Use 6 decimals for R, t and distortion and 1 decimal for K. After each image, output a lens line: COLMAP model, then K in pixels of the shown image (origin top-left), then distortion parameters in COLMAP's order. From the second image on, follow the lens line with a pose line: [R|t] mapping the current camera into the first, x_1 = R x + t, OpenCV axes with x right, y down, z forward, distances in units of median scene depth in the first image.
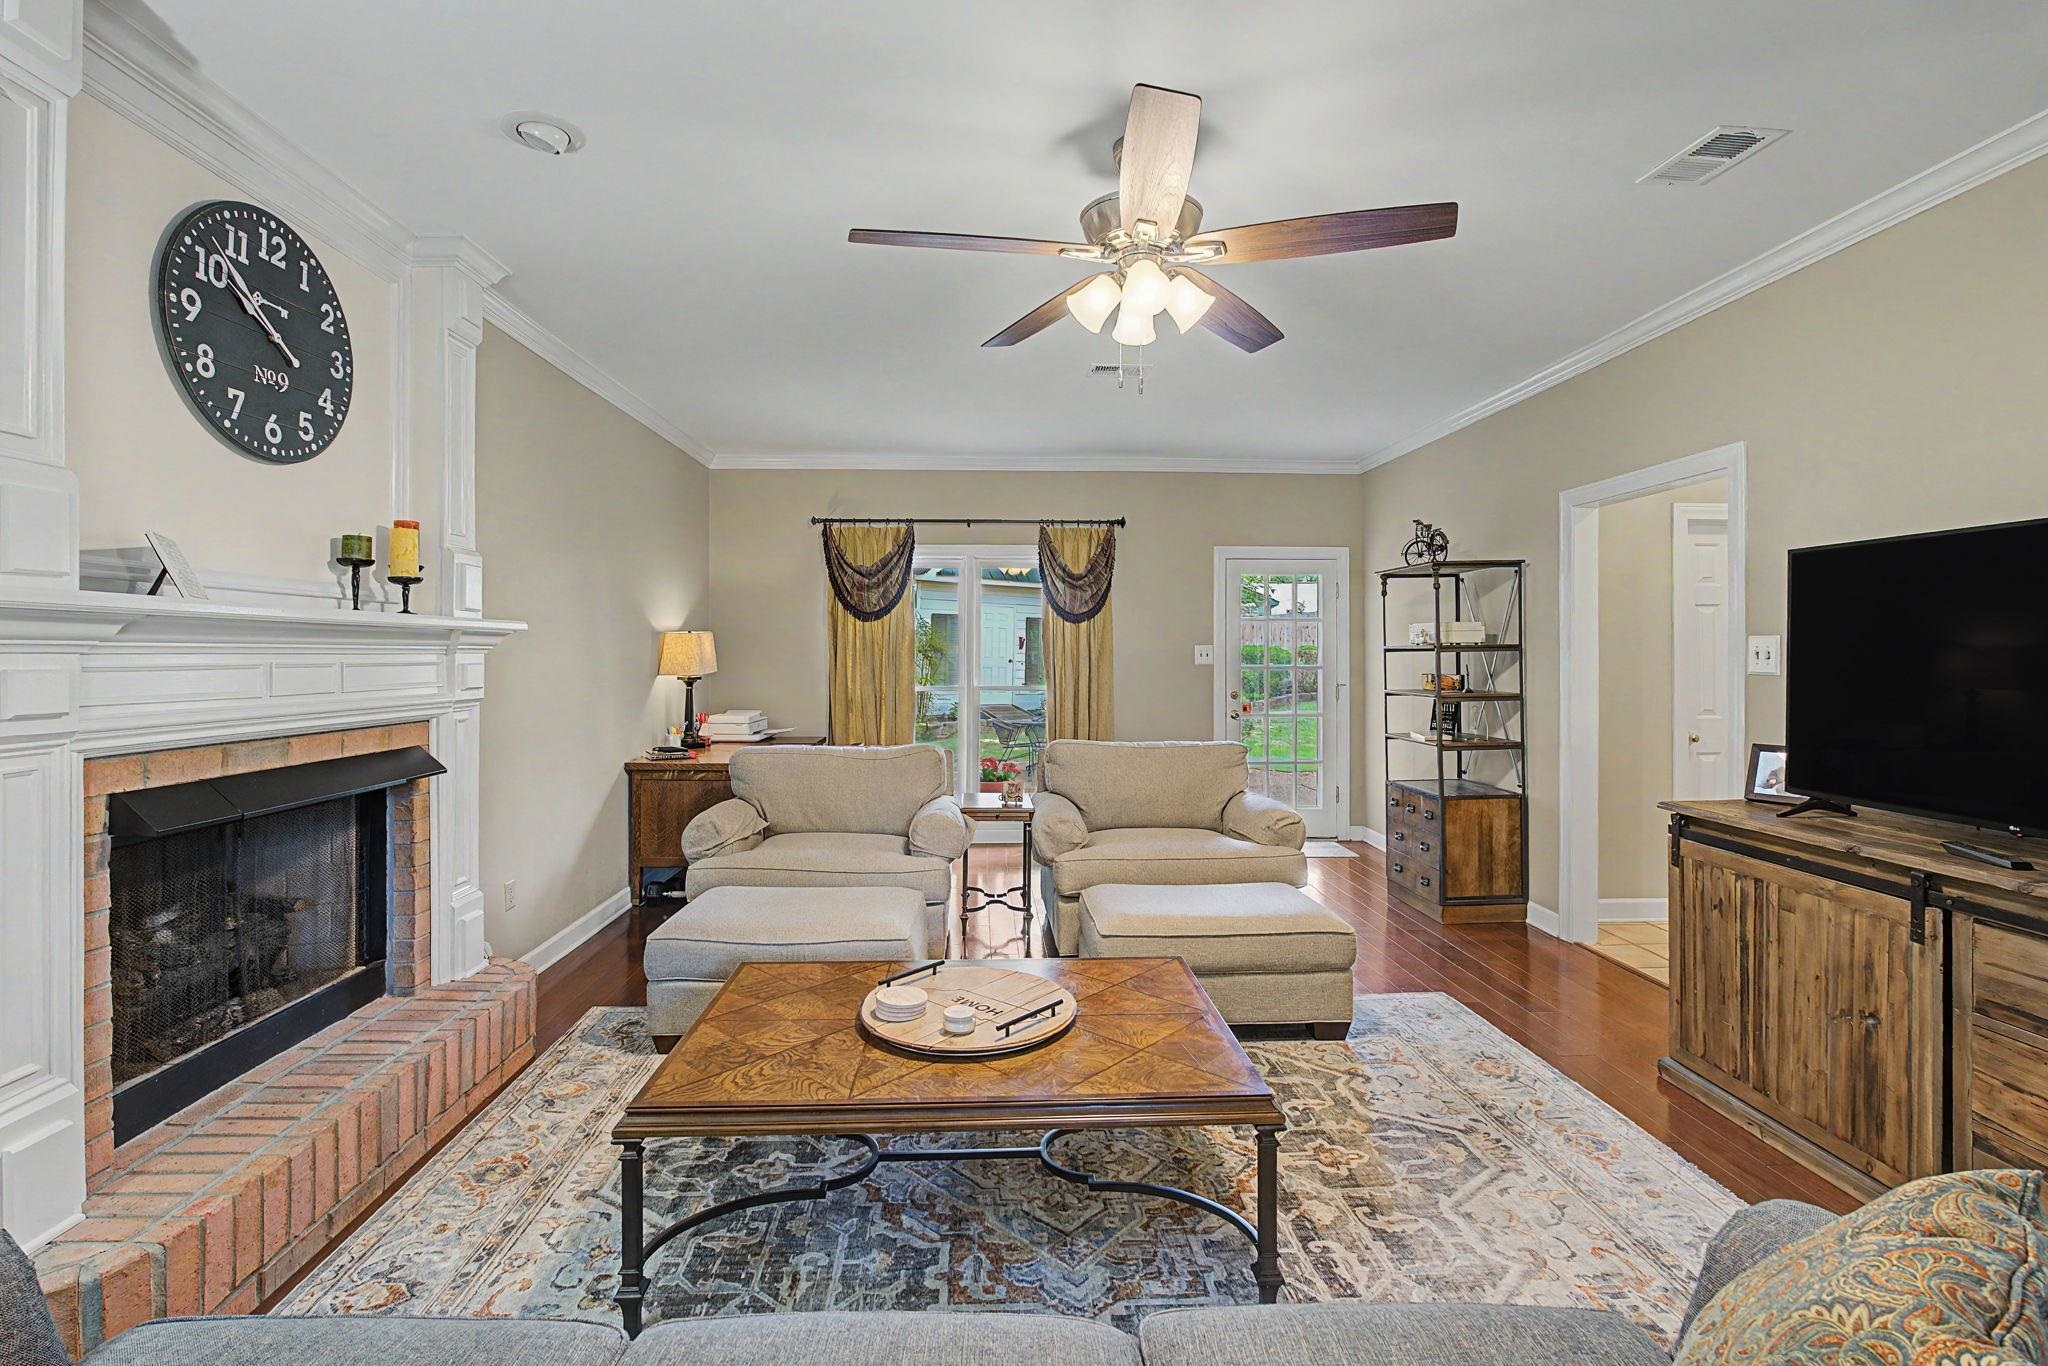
lens RADIAL K [[926.8, 0, 1021.0], [0, 926.8, 654.1], [0, 0, 1]] dist [-0.016039, -0.000299]
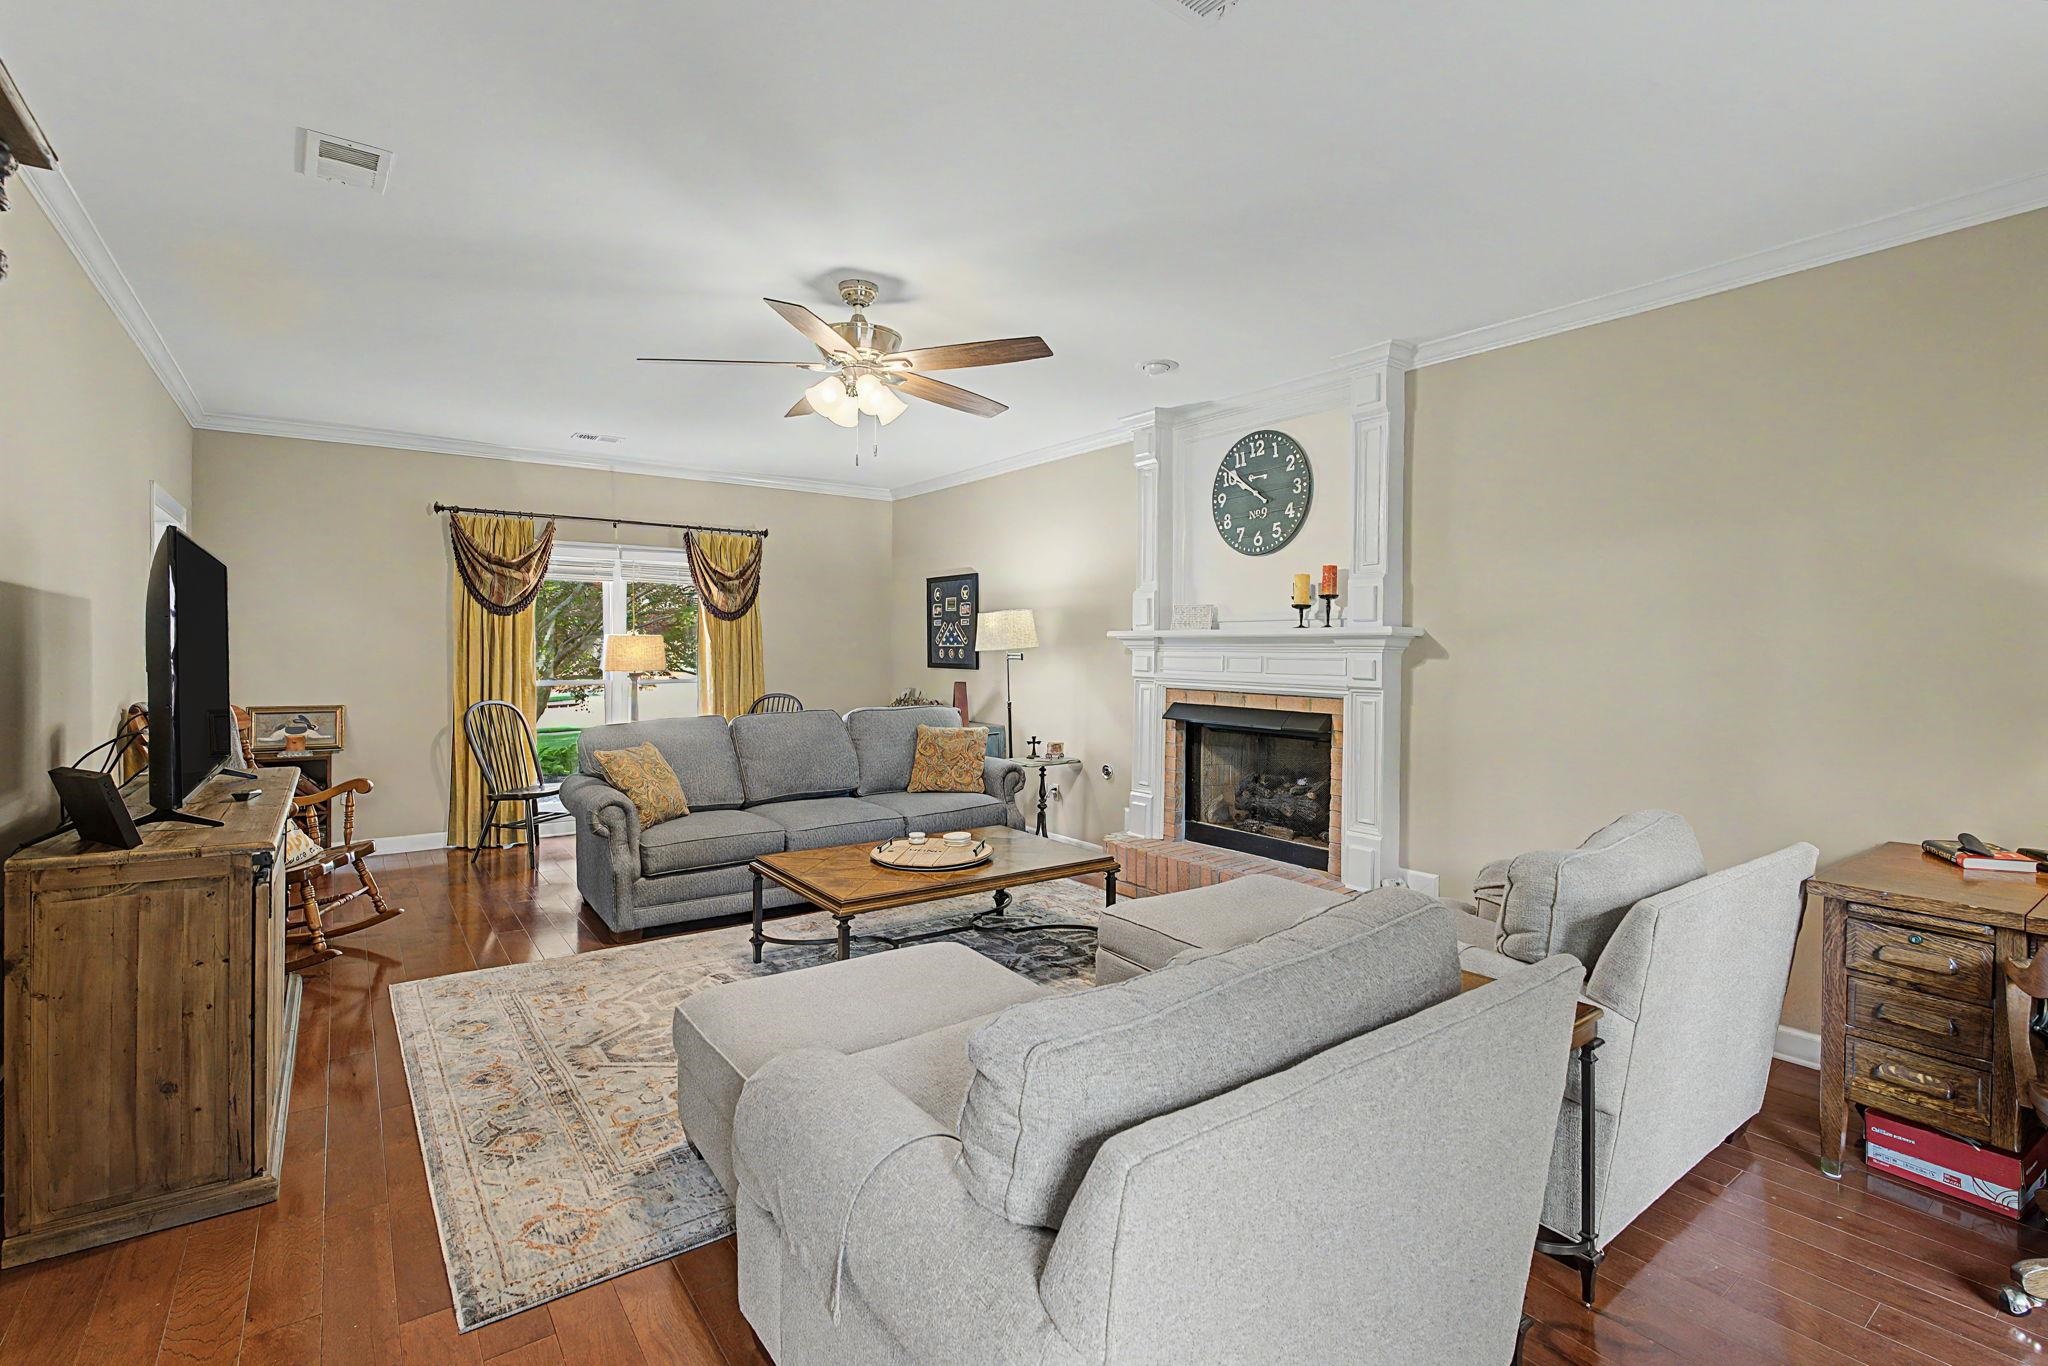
lens RADIAL K [[935.2, 0, 1027.3], [0, 935.2, 655.7], [0, 0, 1]] dist [-0.008185, 0.001122]
pose [[-0.828545, 0.007979, -0.559865, 0.639445], [-0.001049, 0.999875, 0.015802, -0.020696], [0.559921, 0.013679, -0.828433, 2.085465]]
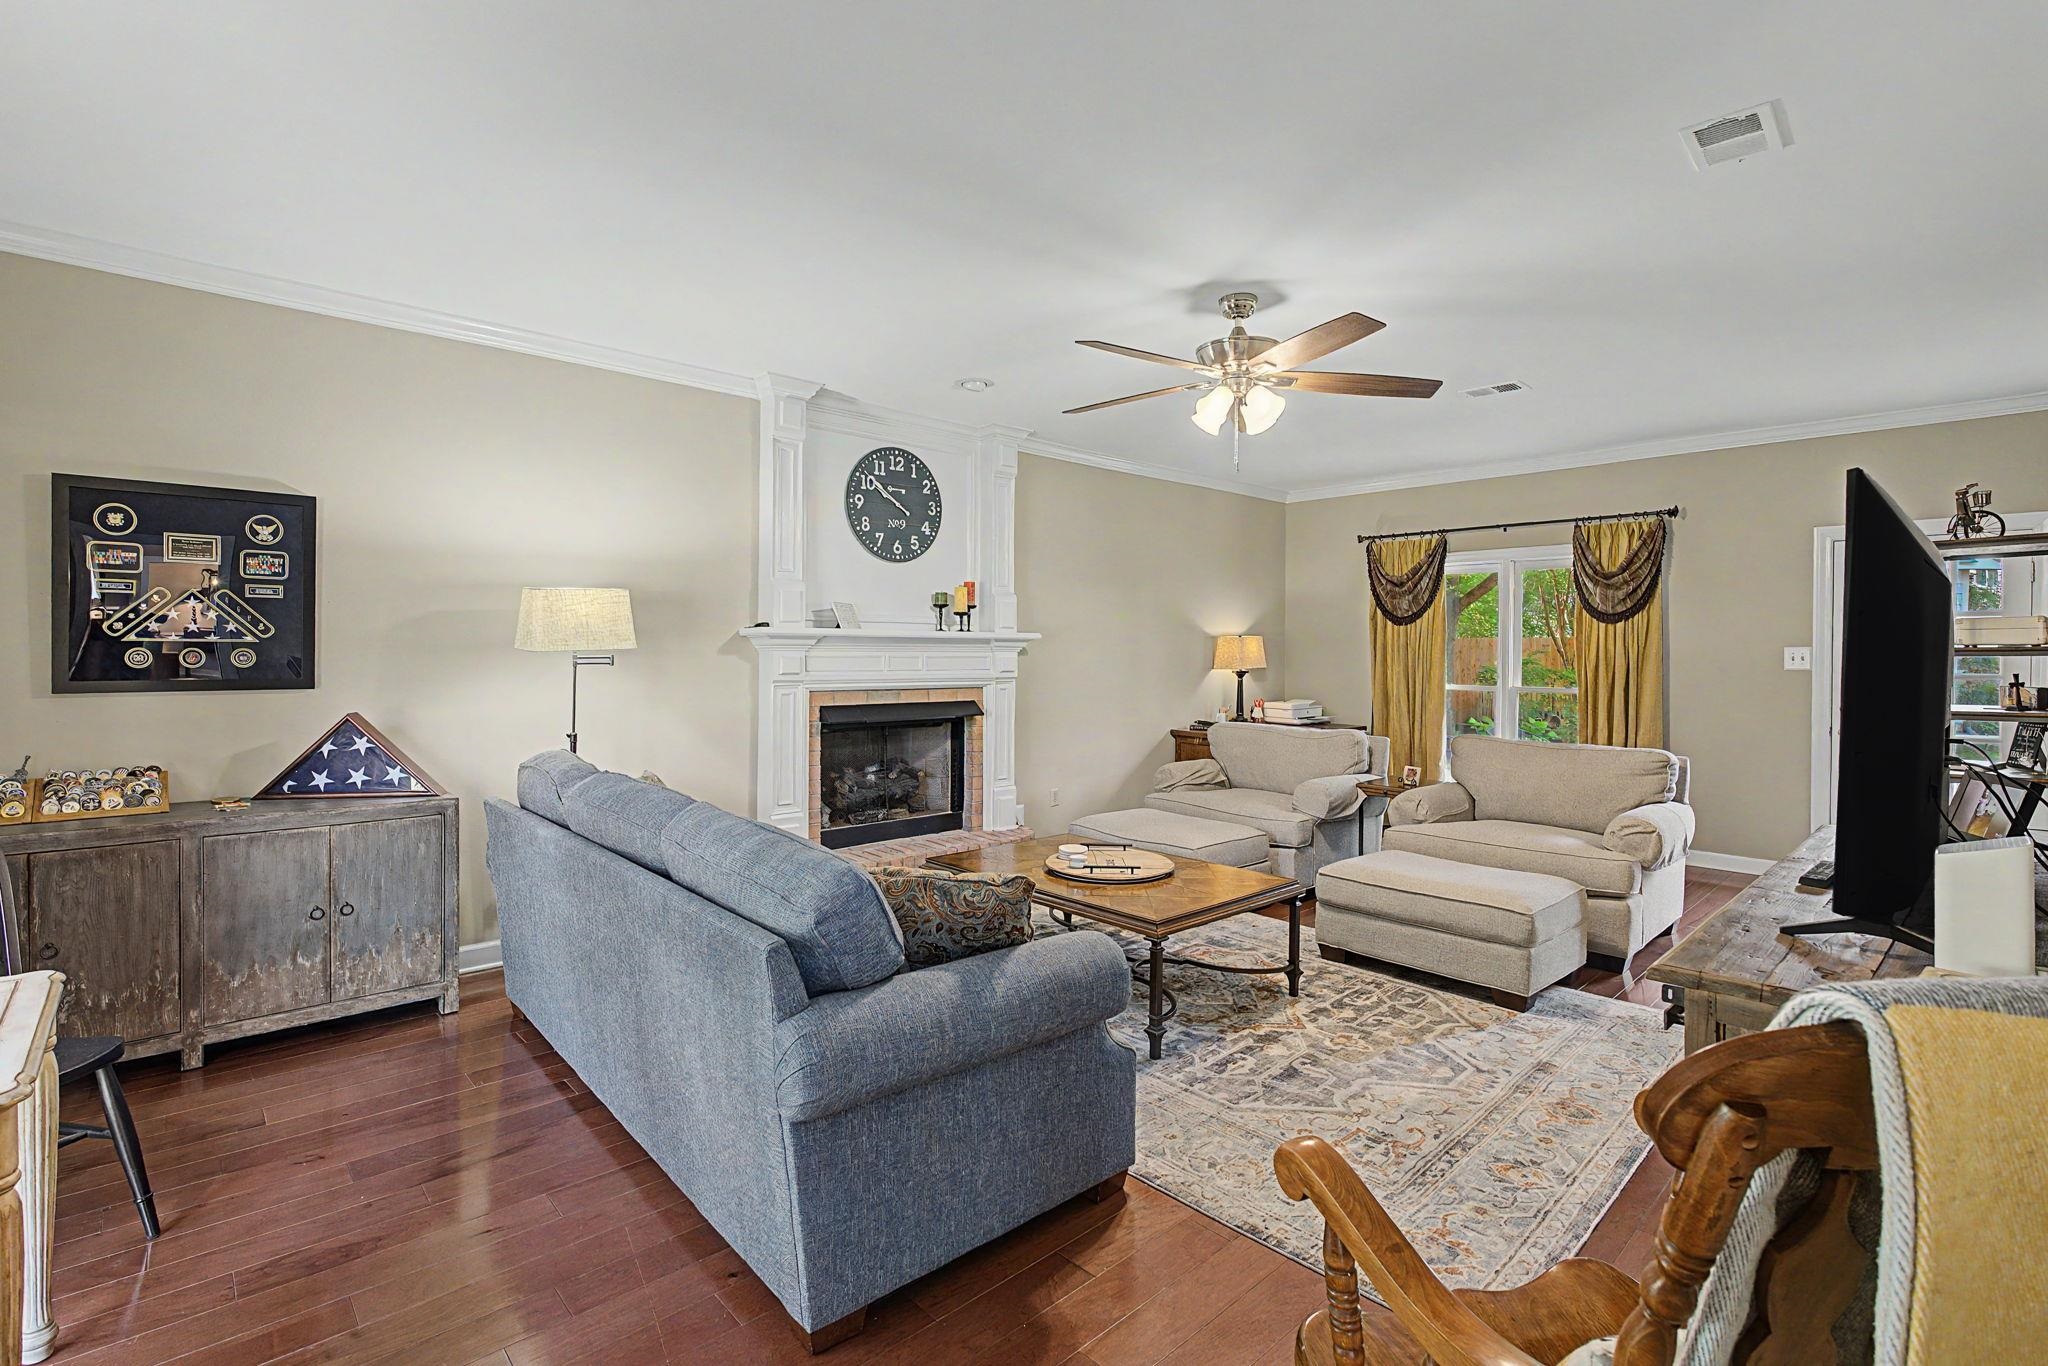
lens RADIAL K [[923.7, 0, 1023.9], [0, 923.7, 665.5], [0, 0, 1]] dist [-0.012718, 0.000837]
pose [[0.650372, 0.016466, -0.759438, 0.899272], [-0.007001, 0.999853, 0.015682, -0.002422], [0.759584, -0.004882, 0.650391, -0.166613]]
